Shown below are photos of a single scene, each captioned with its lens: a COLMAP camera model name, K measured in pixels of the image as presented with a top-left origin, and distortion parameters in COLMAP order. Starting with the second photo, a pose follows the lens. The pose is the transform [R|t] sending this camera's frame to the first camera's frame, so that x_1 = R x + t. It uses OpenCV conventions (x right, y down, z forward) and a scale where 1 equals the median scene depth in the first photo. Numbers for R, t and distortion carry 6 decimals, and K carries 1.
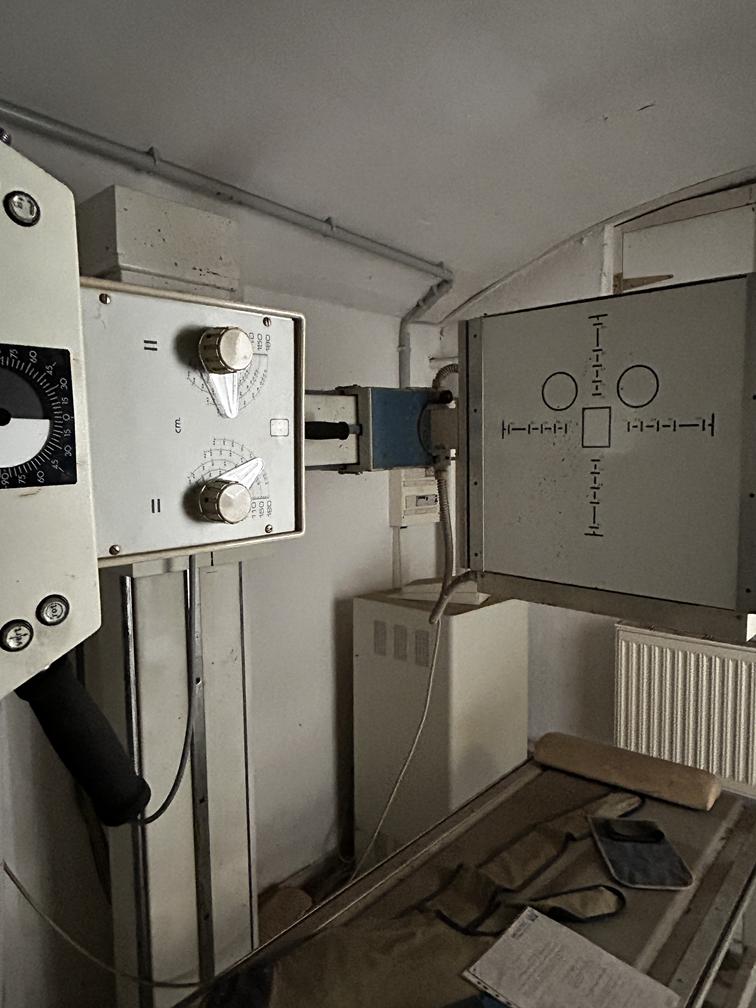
lens RADIAL K [[659.7, 0, 378.0], [0, 659.7, 504.0], [0, 0, 1]] dist [-0.001785, -0.002421]
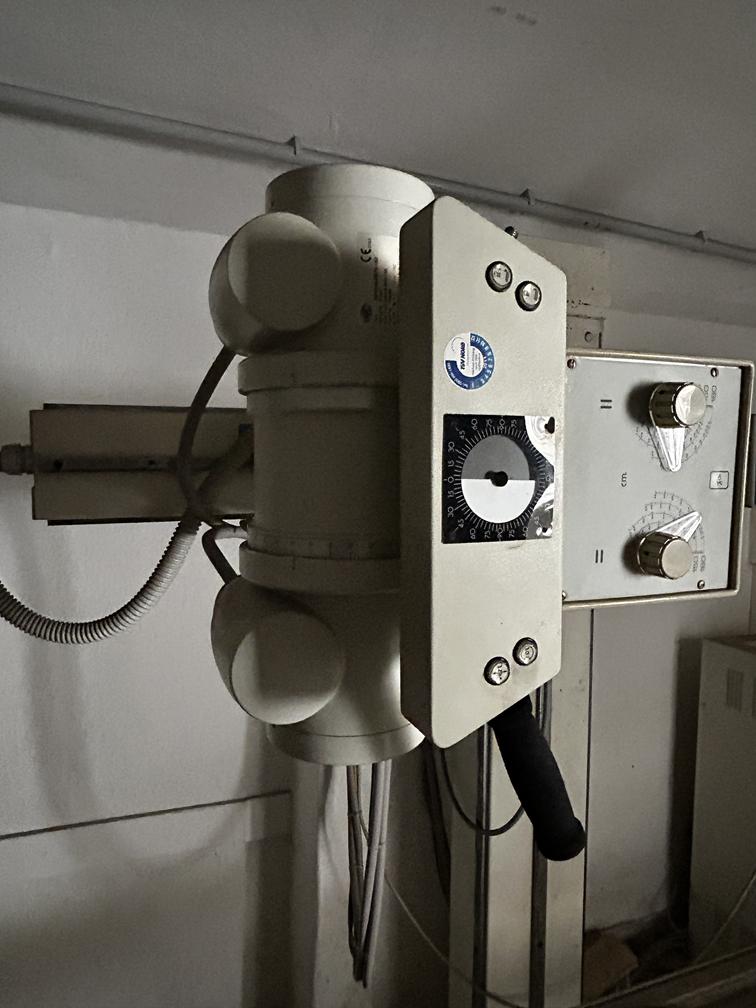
lens RADIAL K [[661.6, 0, 381.2], [0, 661.6, 495.7], [0, 0, 1]] dist [-0.009788, -0.002520]
pose [[0.893460, 0.046367, -0.446742, -0.067671], [-0.061996, 0.997867, -0.020422, -0.018426], [0.444843, 0.045942, 0.894430, -0.032276]]
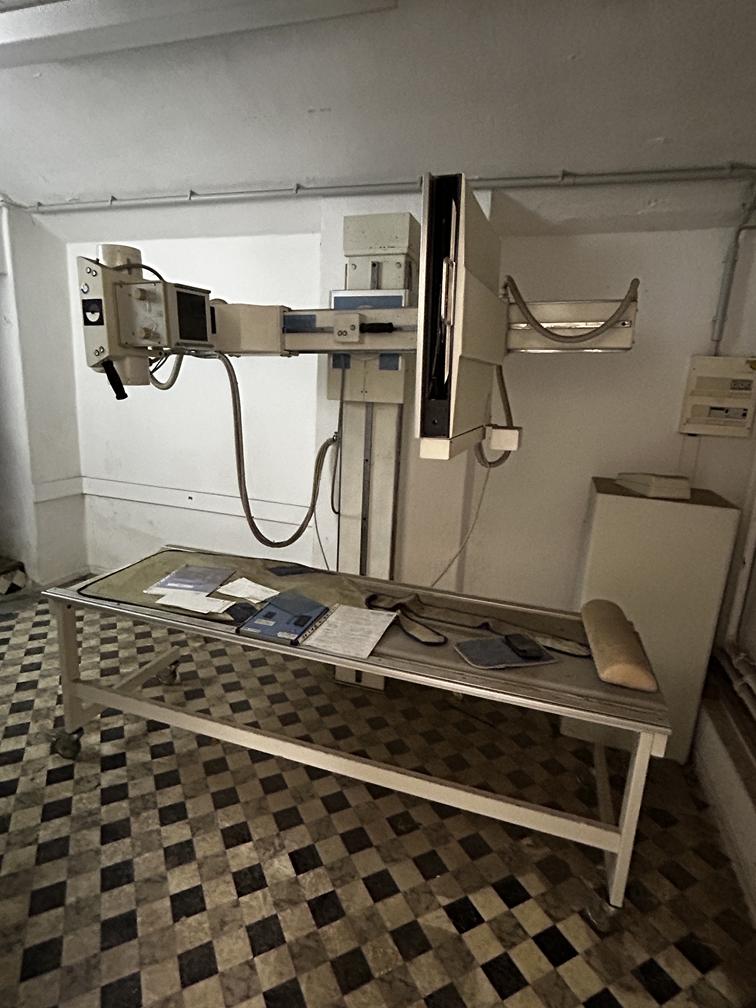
lens RADIAL K [[527.2, 0, 378.0], [0, 527.2, 504.0], [0, 0, 1]] dist [-0.001169, -0.000007]
pose [[0.394055, 0.232583, -0.889171, 1.336774], [-0.123237, 0.972085, 0.199656, 0.076412], [0.910787, 0.030904, 0.411718, 0.388558]]
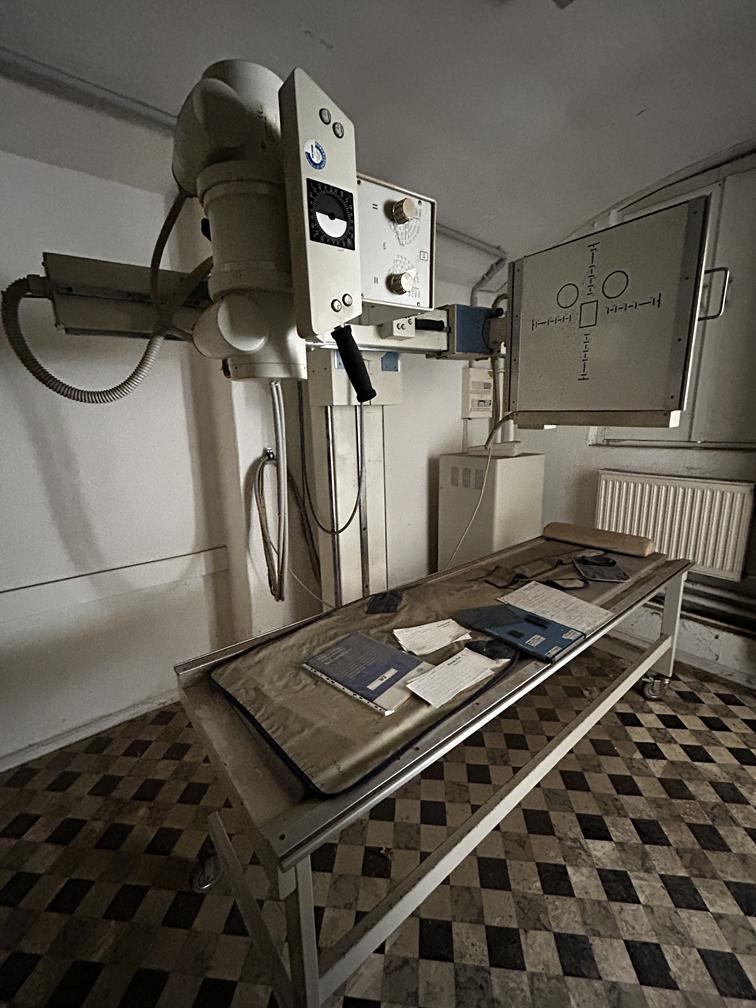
lens RADIAL K [[410.8, 0, 376.0], [0, 410.8, 502.3], [0, 0, 1]] dist [-0.001999, -0.000057]
pose [[0.984377, 0.023364, -0.174515, -0.019855], [0.000222, 0.990991, 0.133926, 0.224796], [0.176072, -0.131872, 0.975504, -0.214973]]
